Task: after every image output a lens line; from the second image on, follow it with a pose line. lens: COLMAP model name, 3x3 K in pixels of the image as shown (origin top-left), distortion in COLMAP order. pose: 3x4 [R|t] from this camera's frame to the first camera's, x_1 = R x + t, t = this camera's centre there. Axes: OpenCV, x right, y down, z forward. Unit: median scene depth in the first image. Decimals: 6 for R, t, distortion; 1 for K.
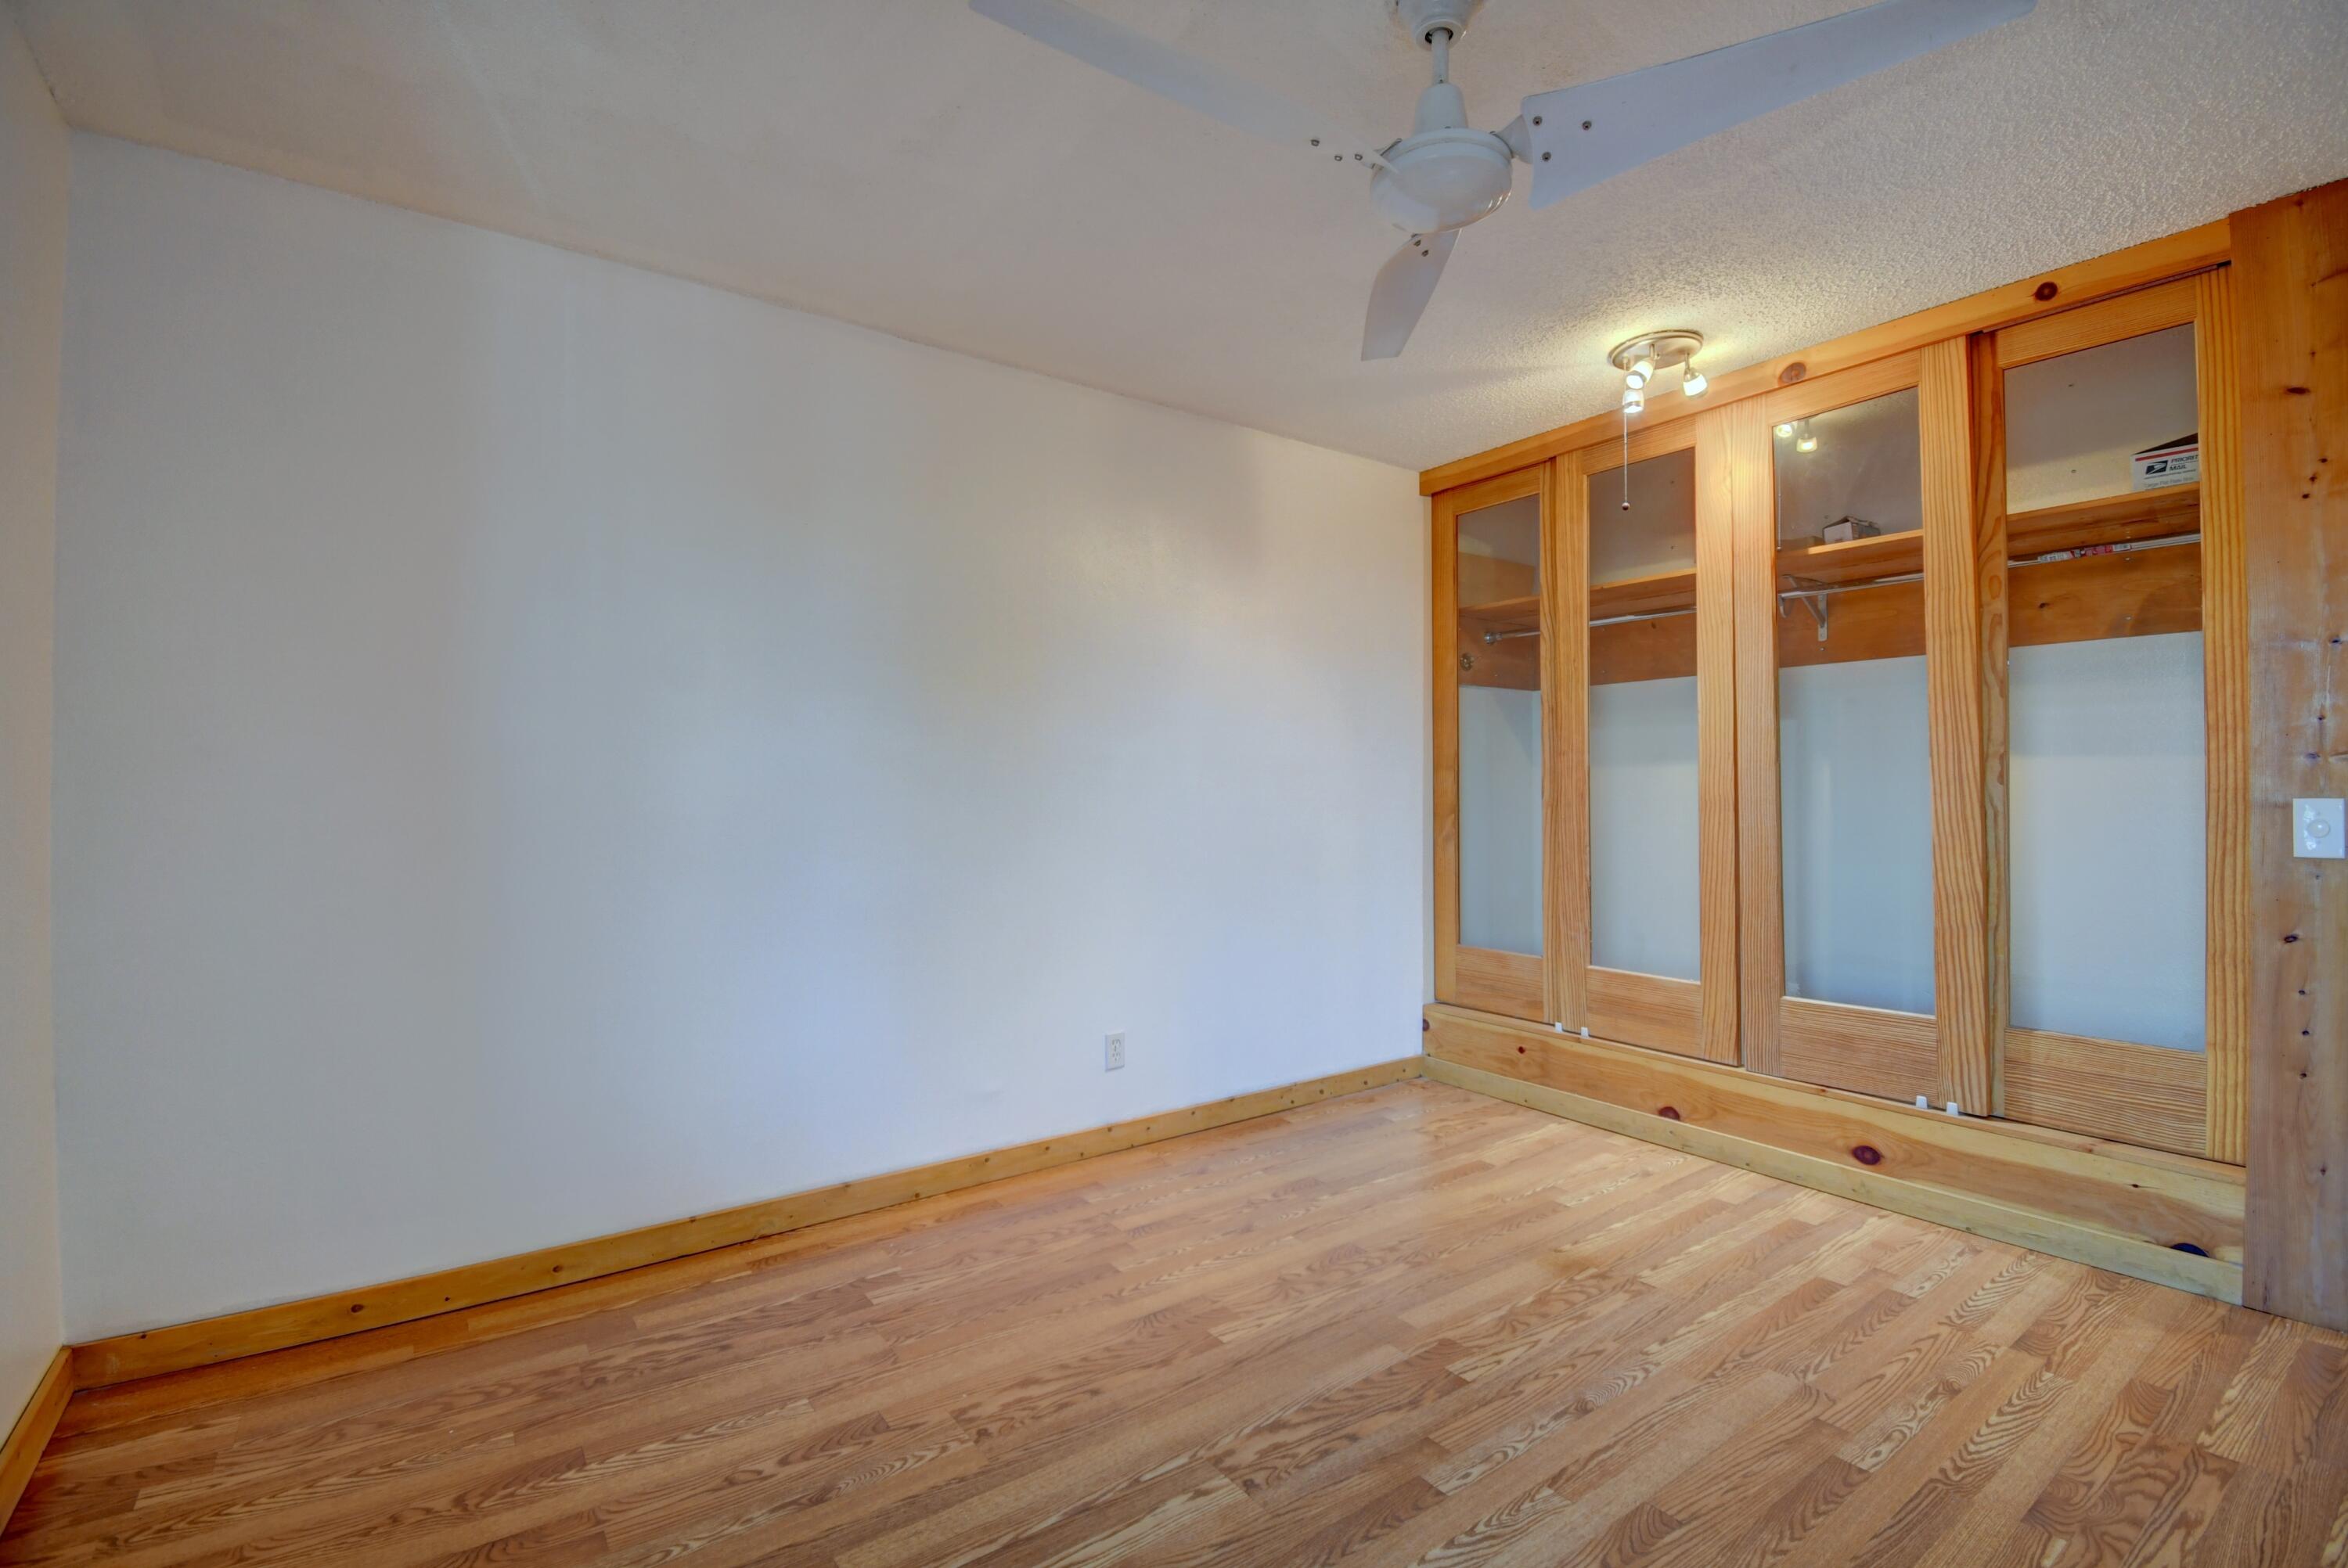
lens RADIAL K [[1051.3, 0, 1177.7], [0, 1051.3, 773.5], [0, 0, 1]] dist [-0.009838, -0.003178]
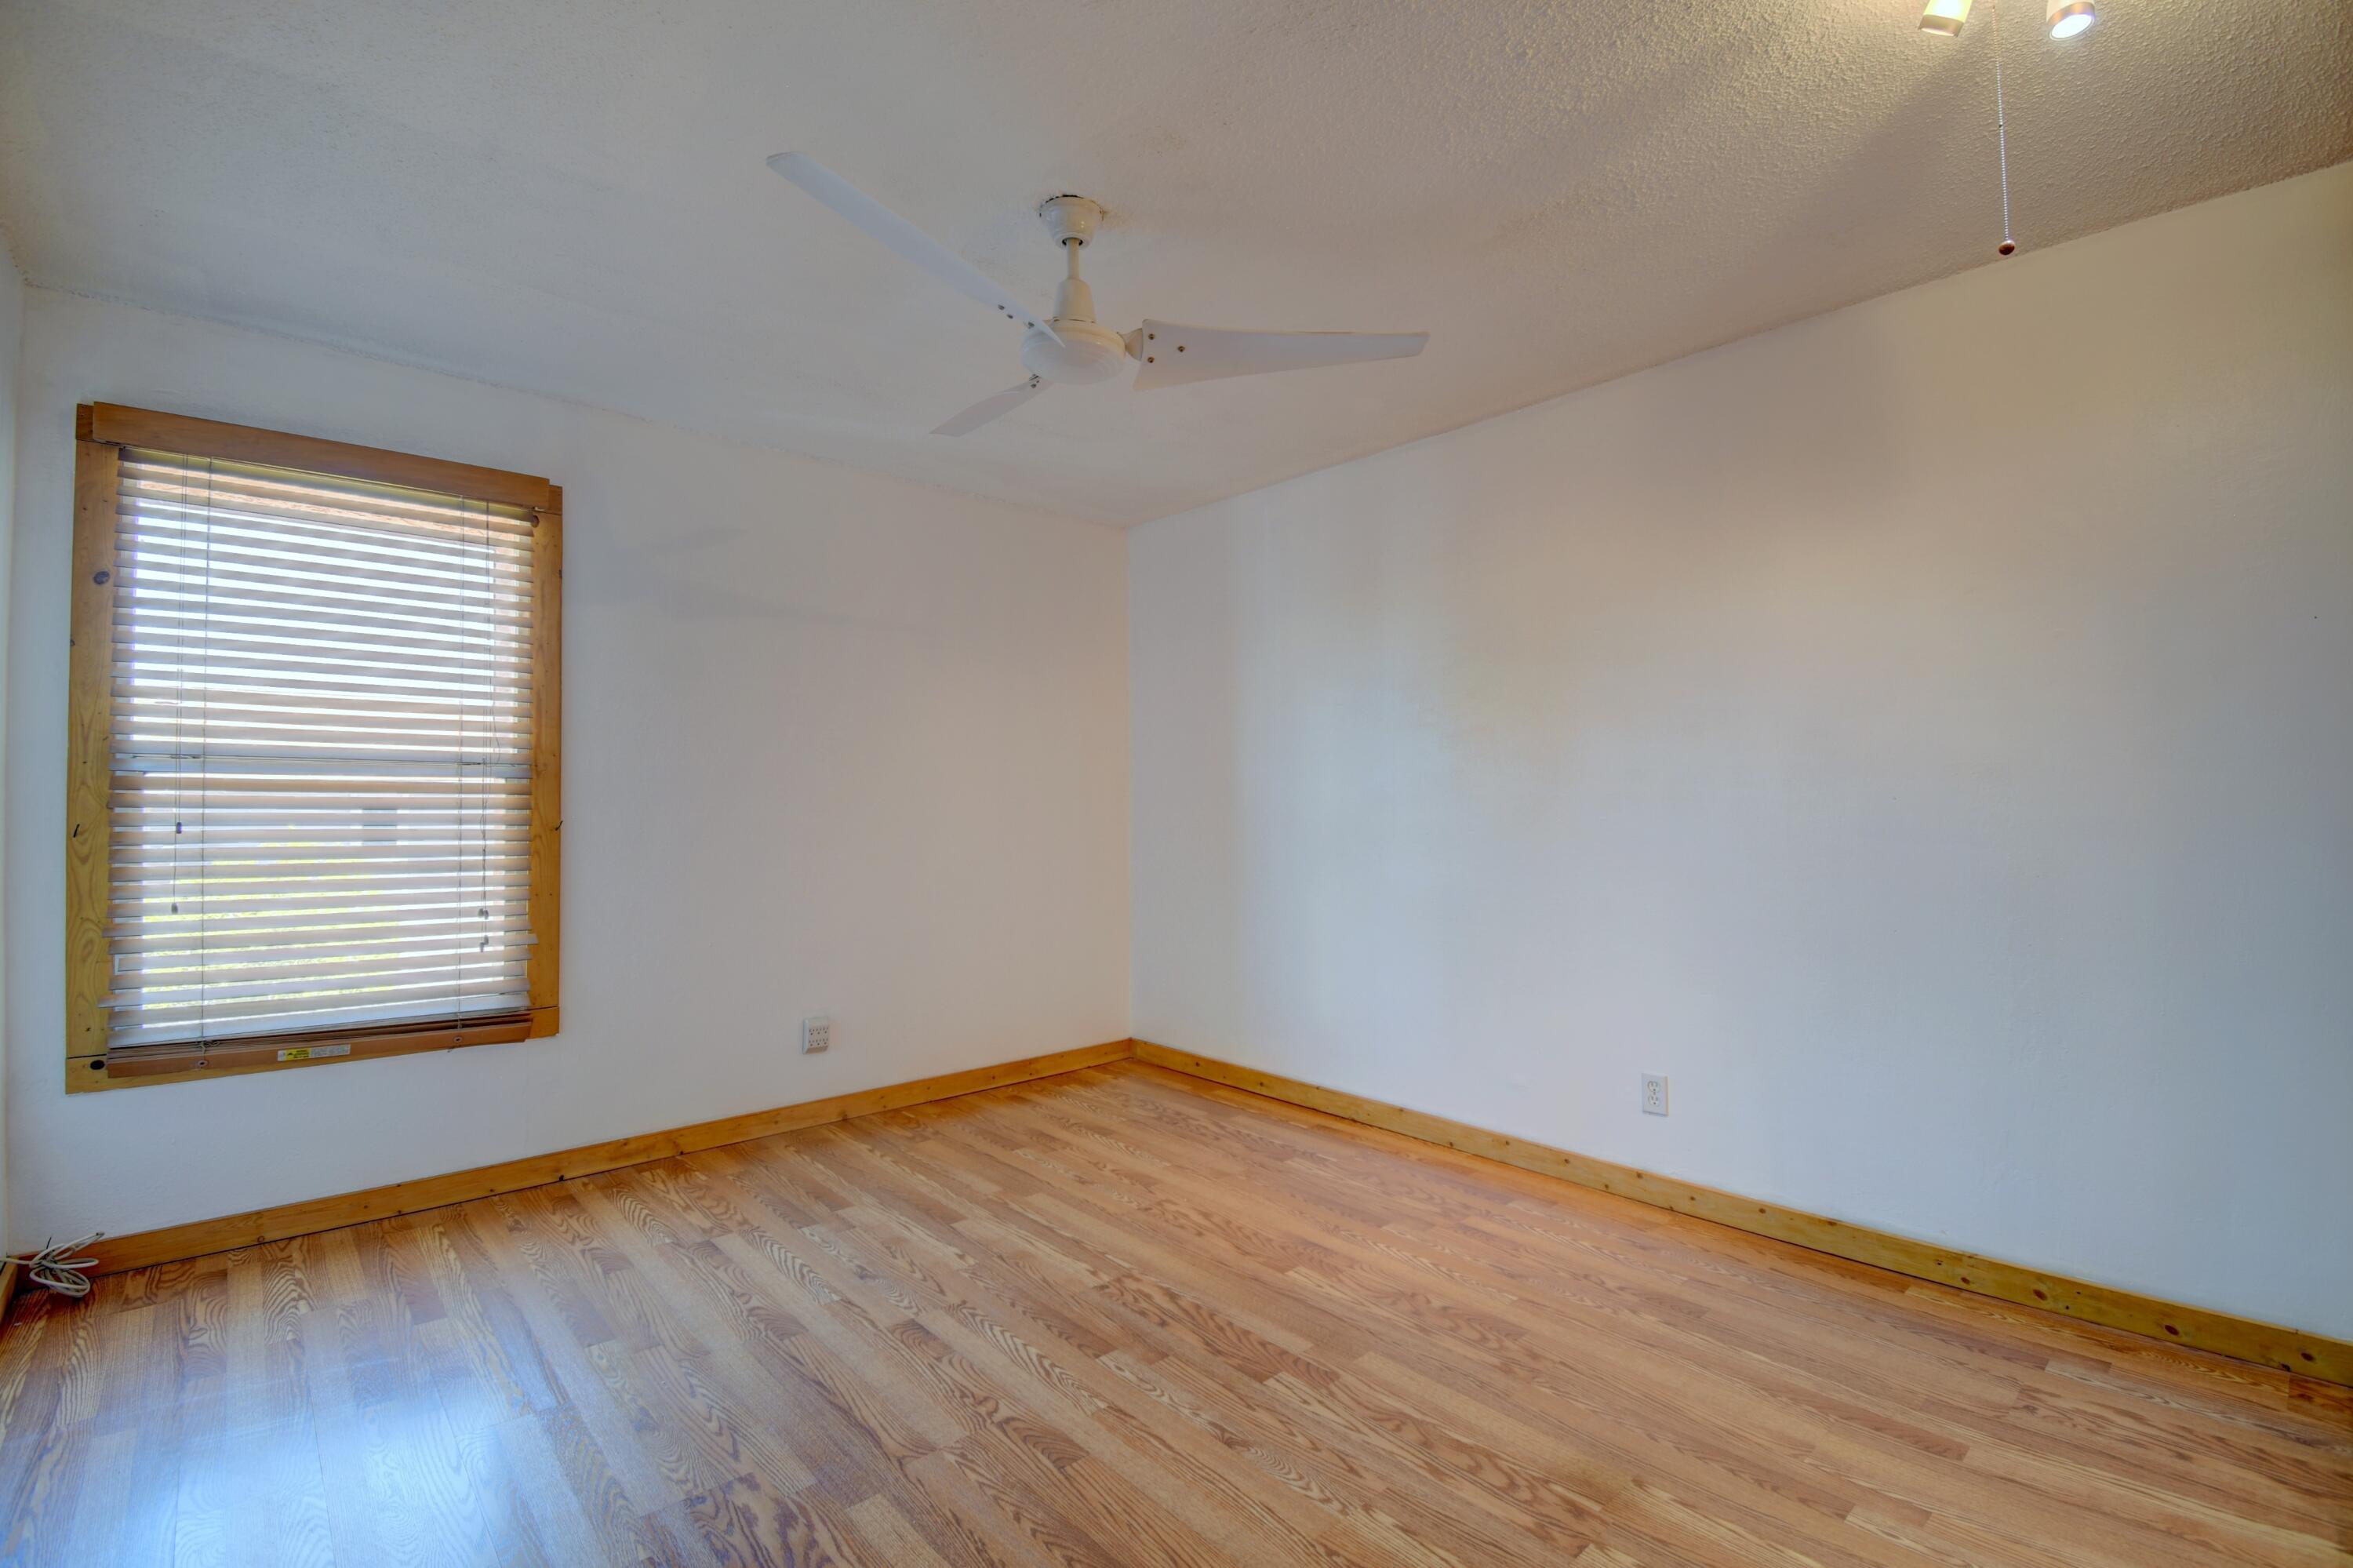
lens RADIAL K [[1039.3, 0, 1177.5], [0, 1039.3, 779.5], [0, 0, 1]] dist [-0.014145, -0.005959]
pose [[0.116565, -0.016617, -0.993044, 1.139011], [0.010354, 0.999826, -0.015515, 0.003550], [0.993129, -0.008474, 0.116717, 0.711661]]
